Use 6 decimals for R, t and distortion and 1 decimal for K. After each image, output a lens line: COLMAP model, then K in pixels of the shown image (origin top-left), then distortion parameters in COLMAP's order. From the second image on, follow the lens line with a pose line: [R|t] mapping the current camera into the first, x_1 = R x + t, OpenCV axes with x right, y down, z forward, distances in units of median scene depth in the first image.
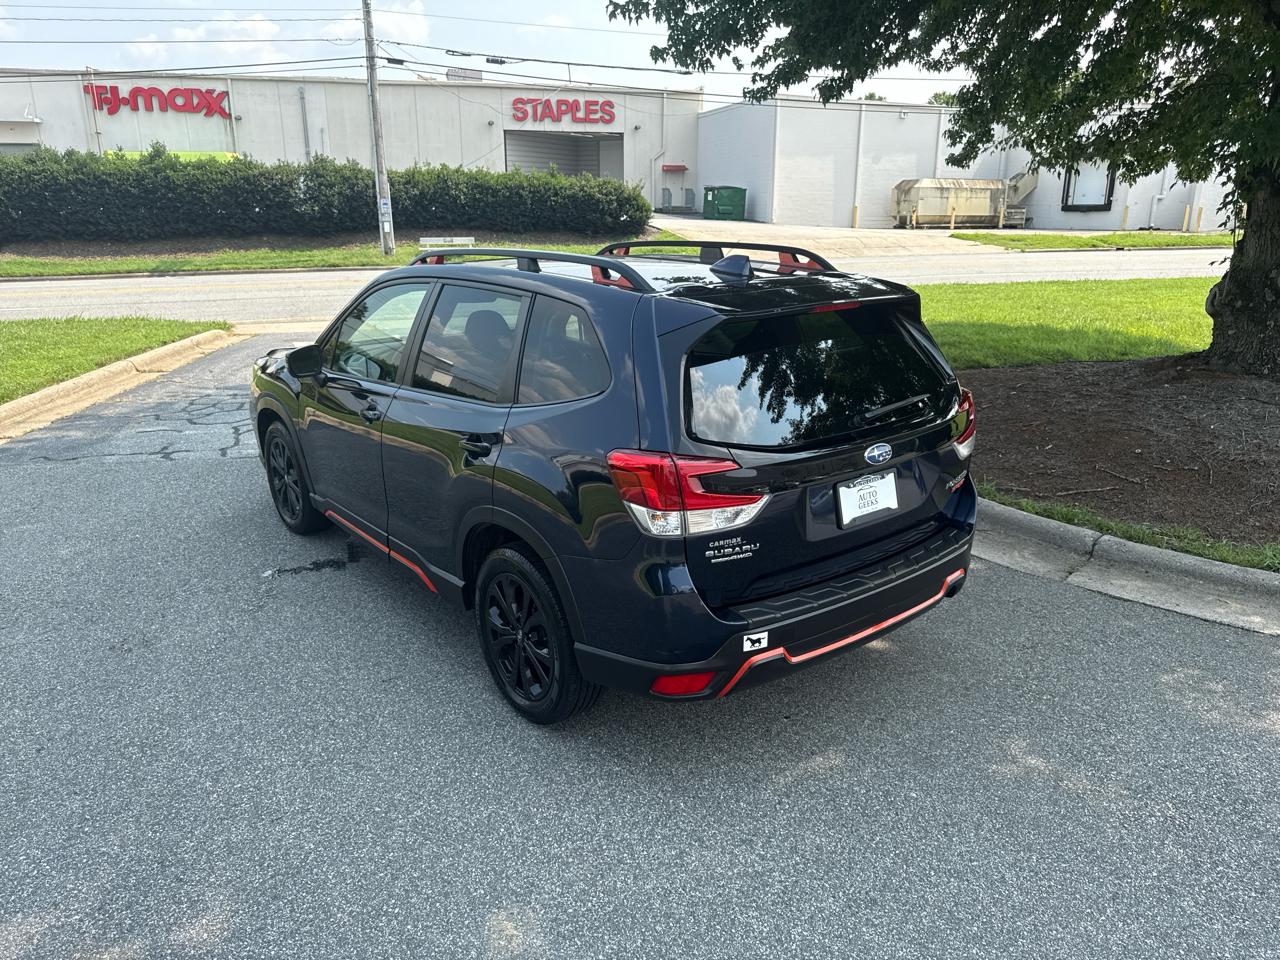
lens RADIAL K [[905.7, 0, 647.4], [0, 905.7, 489.9], [0, 0, 1]] dist [0.020478, -0.030681]
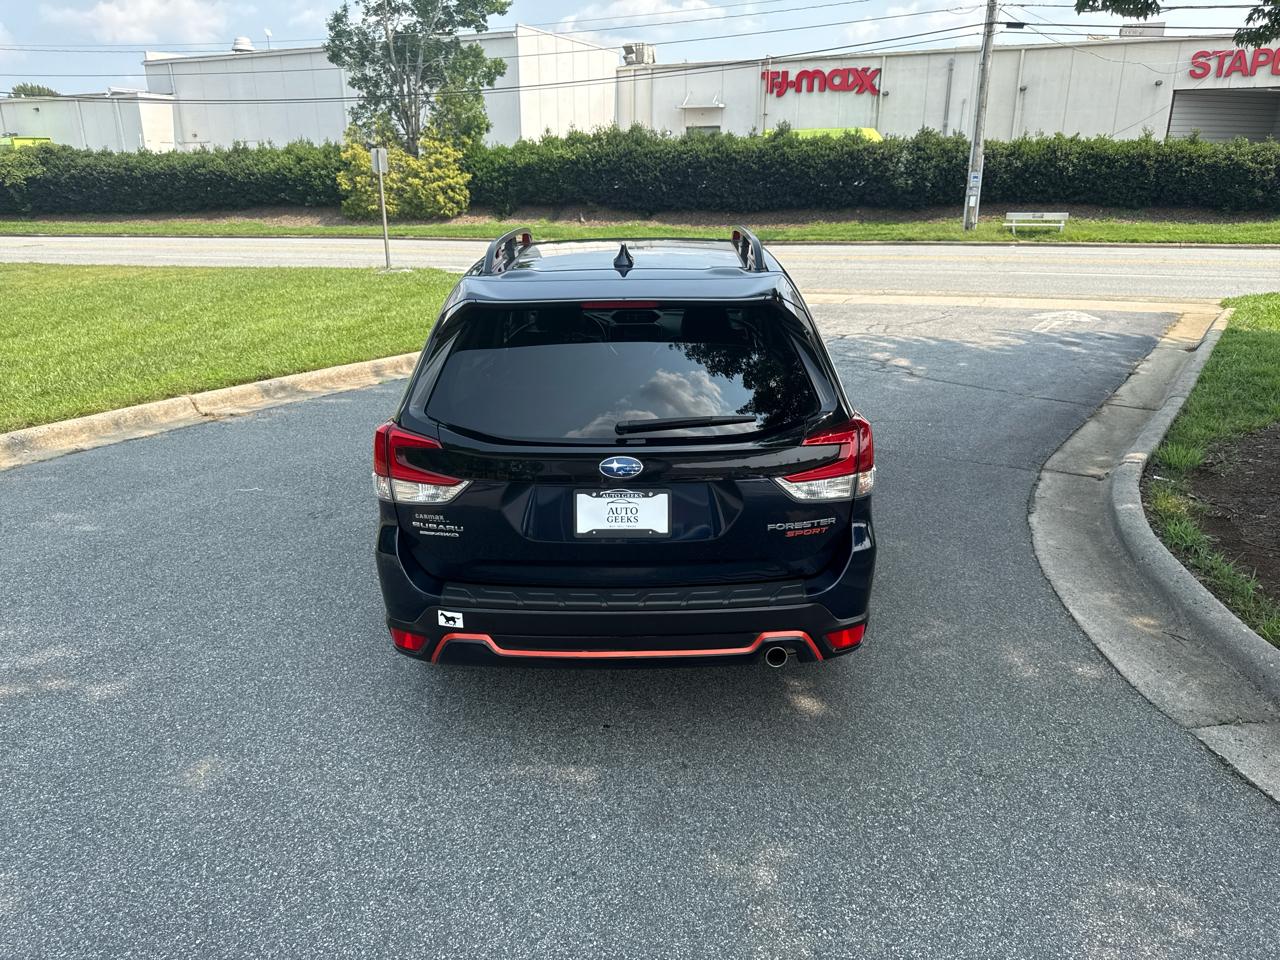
lens RADIAL K [[905.7, 0, 635.7], [0, 905.7, 494.4], [0, 0, 1]] dist [0.020478, -0.030681]
pose [[0.773611, 0.204046, -0.599909, 0.329512], [-0.184686, 0.978237, 0.094564, -0.040905], [0.606149, 0.037639, 0.794460, 0.113887]]
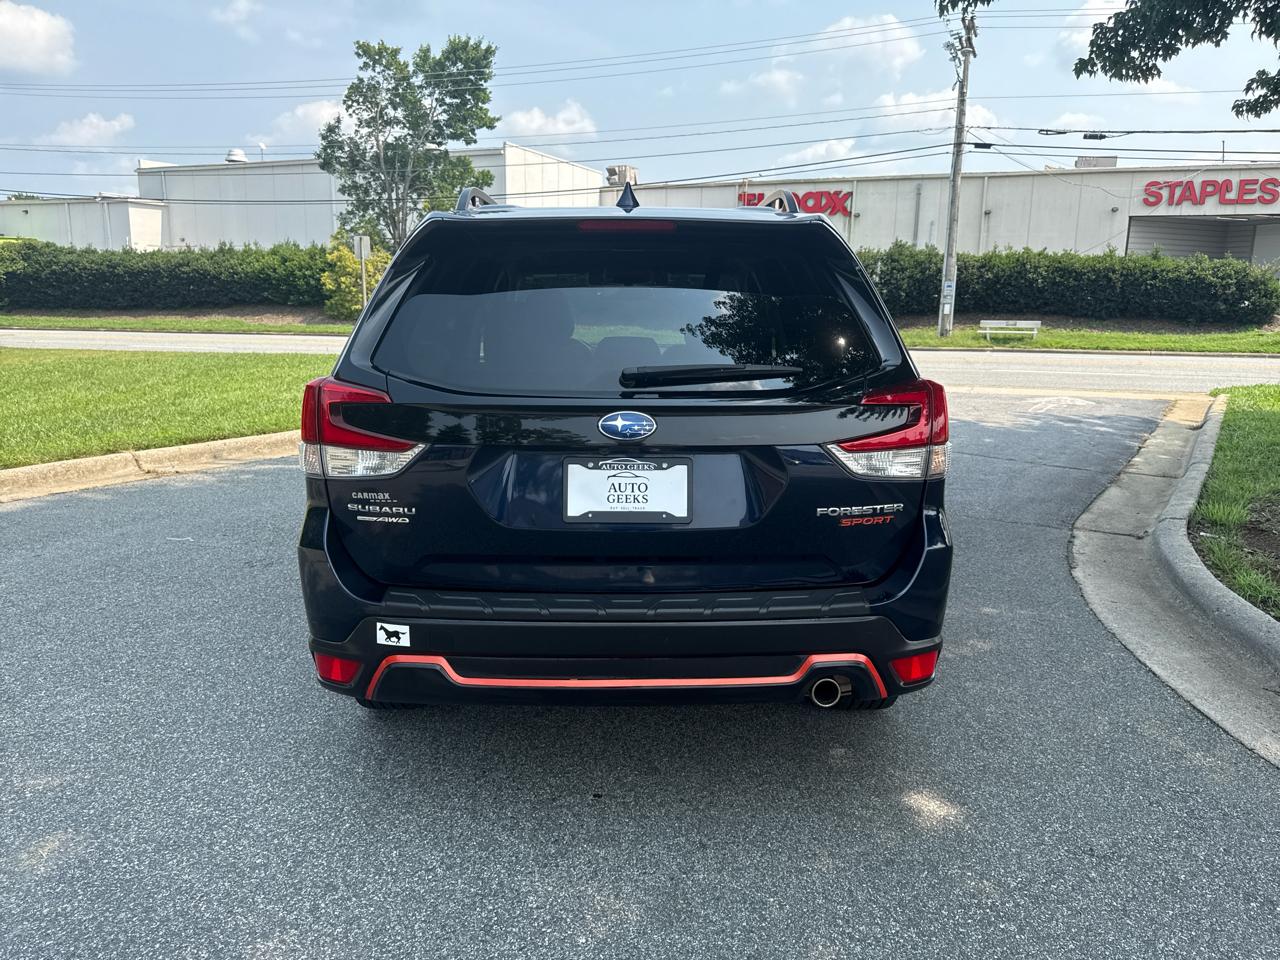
lens RADIAL K [[905.7, 0, 644.1], [0, 905.7, 489.9], [0, 0, 1]] dist [0.020478, -0.030681]
pose [[0.792494, 0.137258, -0.594234, 0.274806], [-0.196286, 0.979906, -0.035434, 0.012328], [0.577430, 0.144721, 0.803511, 0.183601]]
